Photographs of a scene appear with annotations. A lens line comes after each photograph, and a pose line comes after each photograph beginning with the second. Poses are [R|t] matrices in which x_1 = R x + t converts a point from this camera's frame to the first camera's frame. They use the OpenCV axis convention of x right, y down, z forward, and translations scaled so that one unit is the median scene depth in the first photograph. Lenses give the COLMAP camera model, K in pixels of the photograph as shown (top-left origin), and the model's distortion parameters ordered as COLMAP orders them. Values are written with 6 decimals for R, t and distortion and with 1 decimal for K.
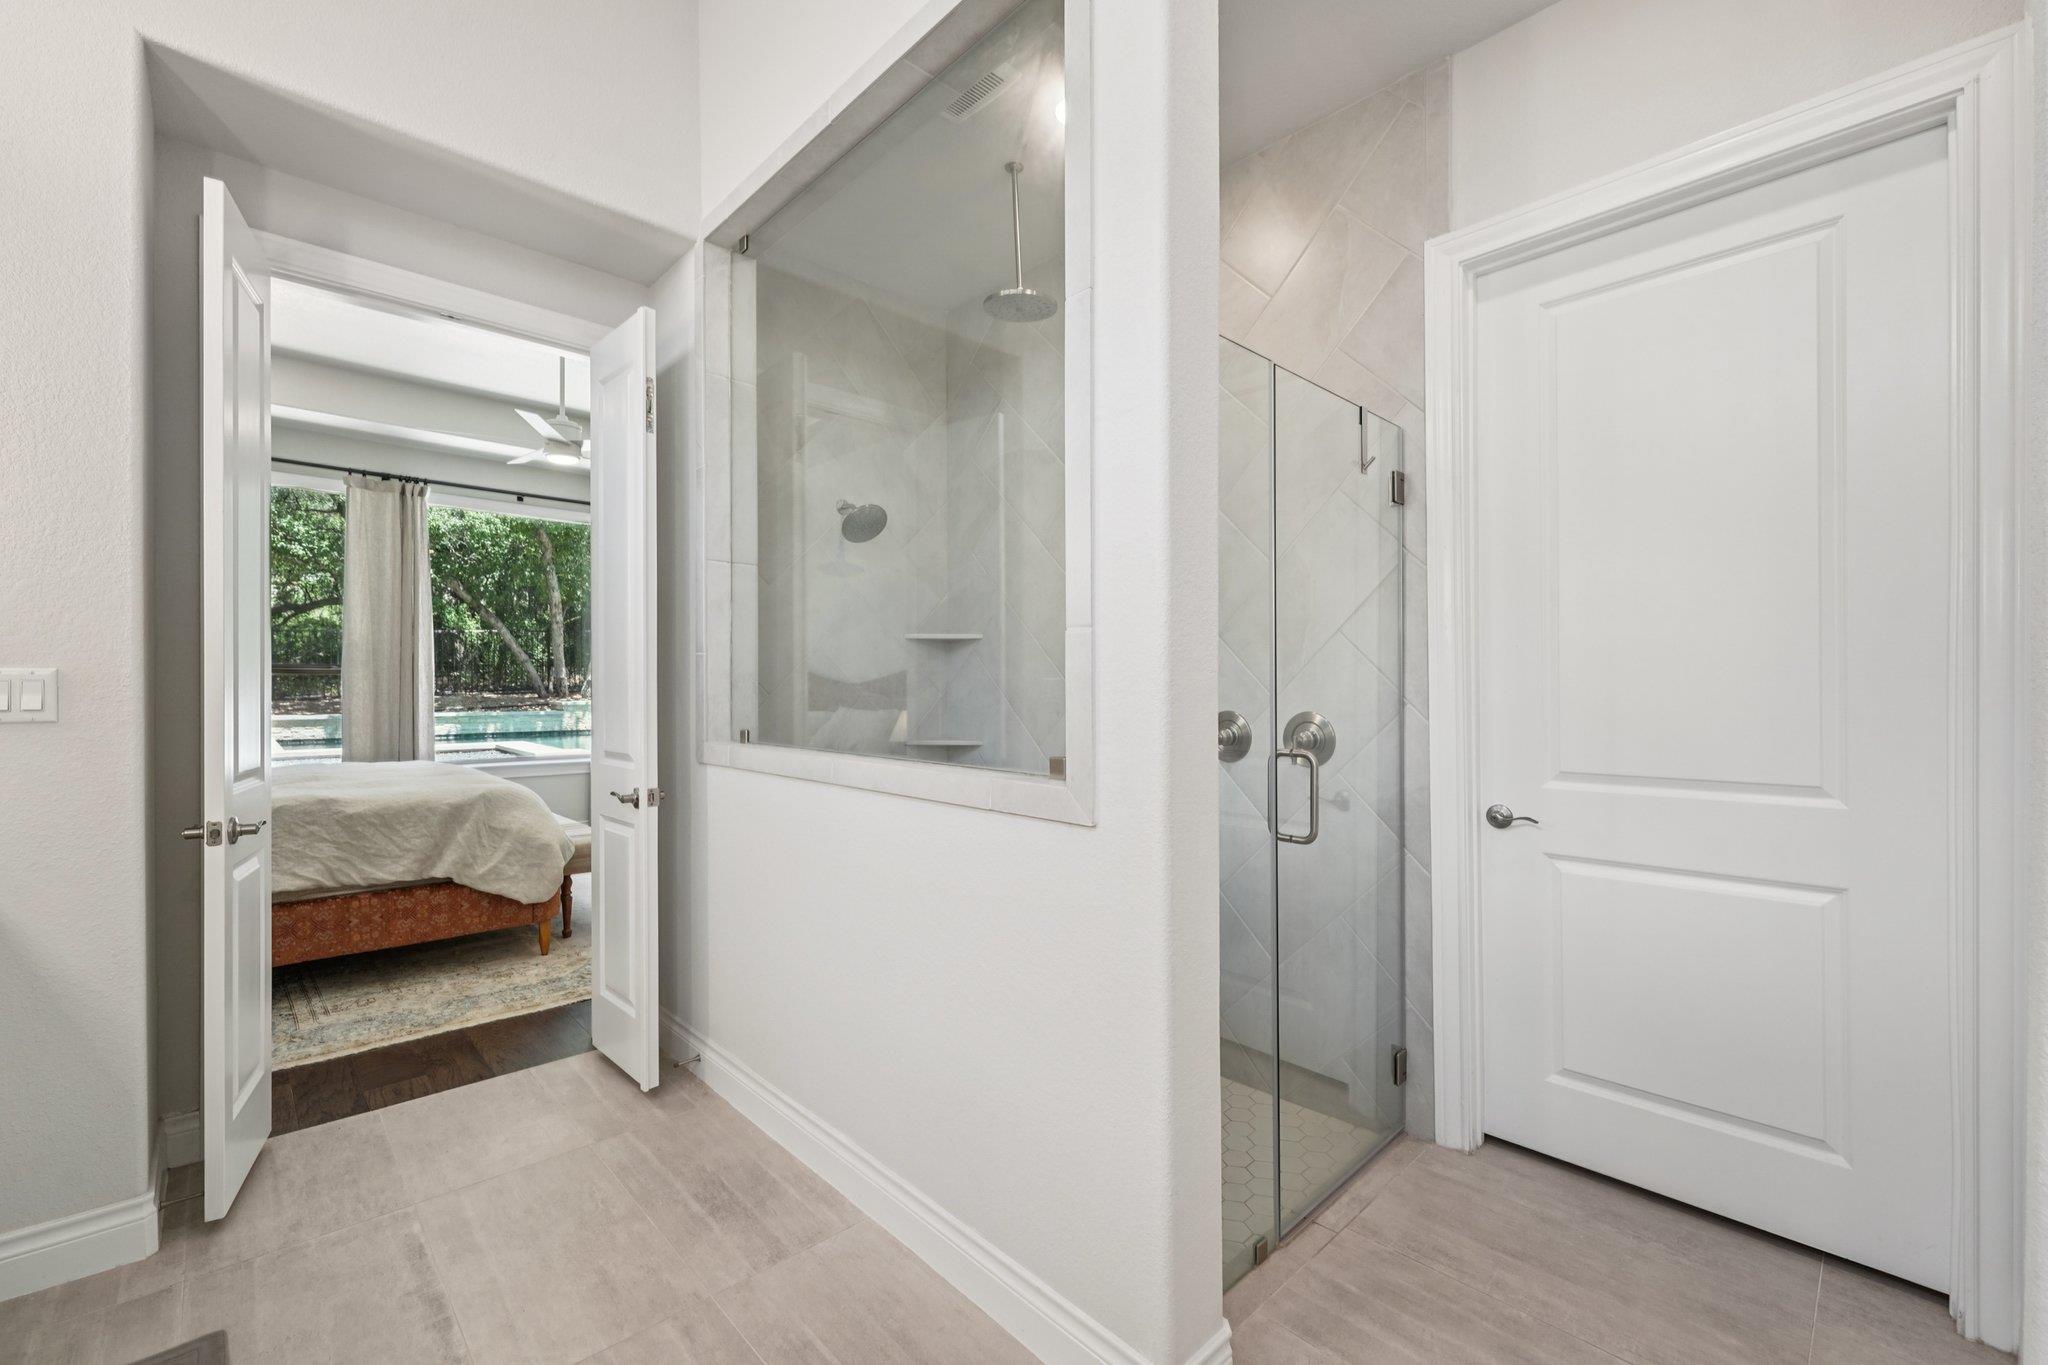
lens RADIAL K [[845.1, 0, 1016.9], [0, 845.1, 682.1], [0, 0, 1]] dist [0.011006, 0.000121]
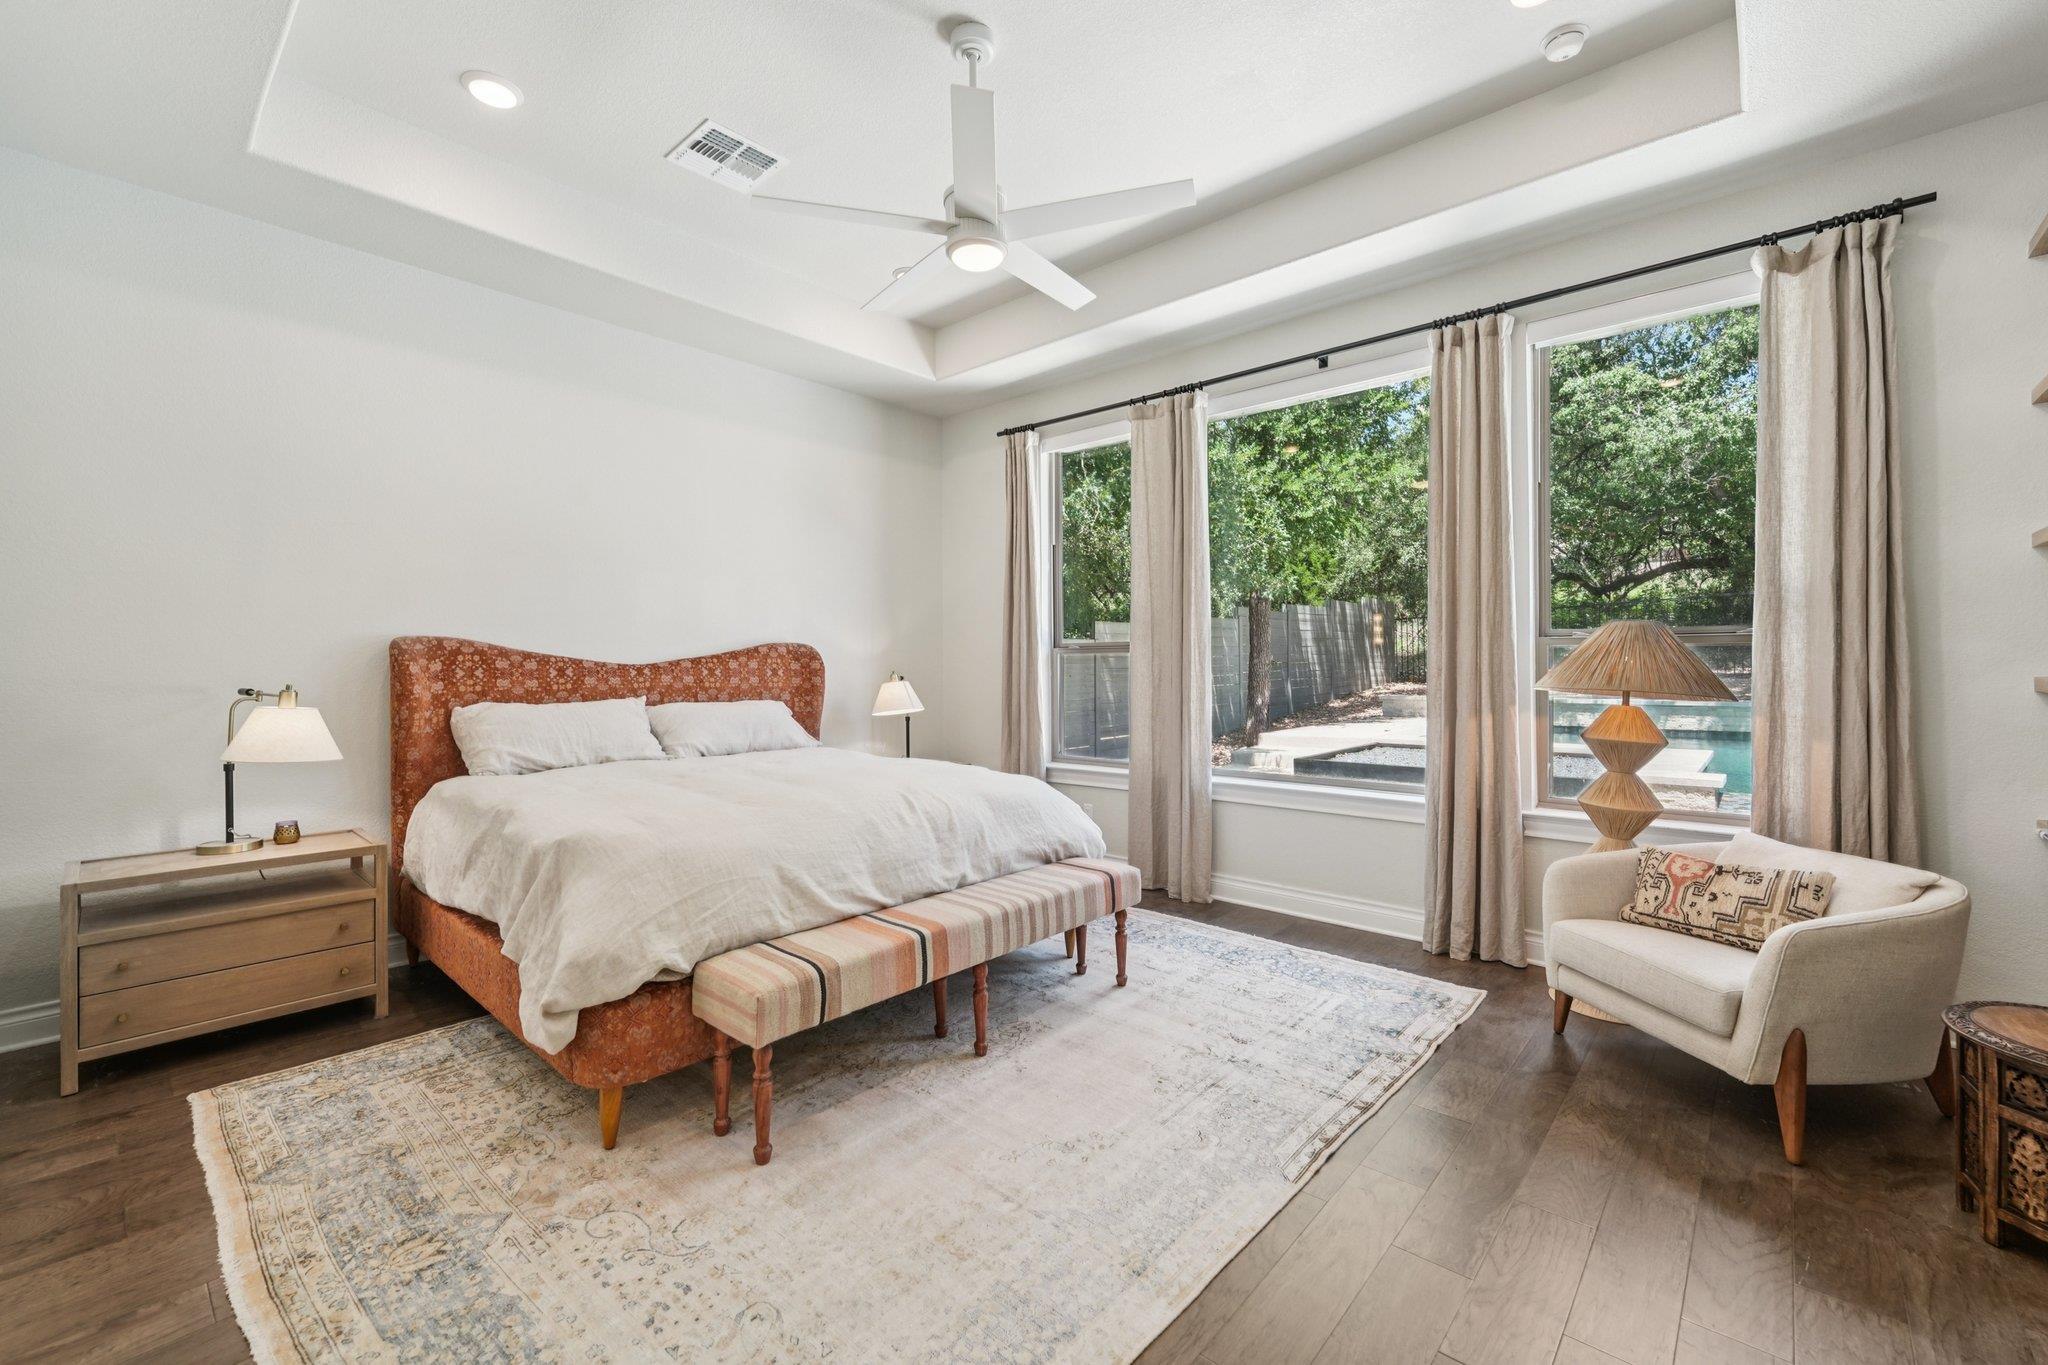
lens RADIAL K [[845.1, 0, 1016.9], [0, 845.1, 682.1], [0, 0, 1]] dist [0.011006, 0.000121]
pose [[0.072898, 0.008310, -0.997305, 0.022309], [0.010769, 0.999900, 0.009119, 0.012798], [0.997281, -0.011405, 0.072801, 1.334700]]
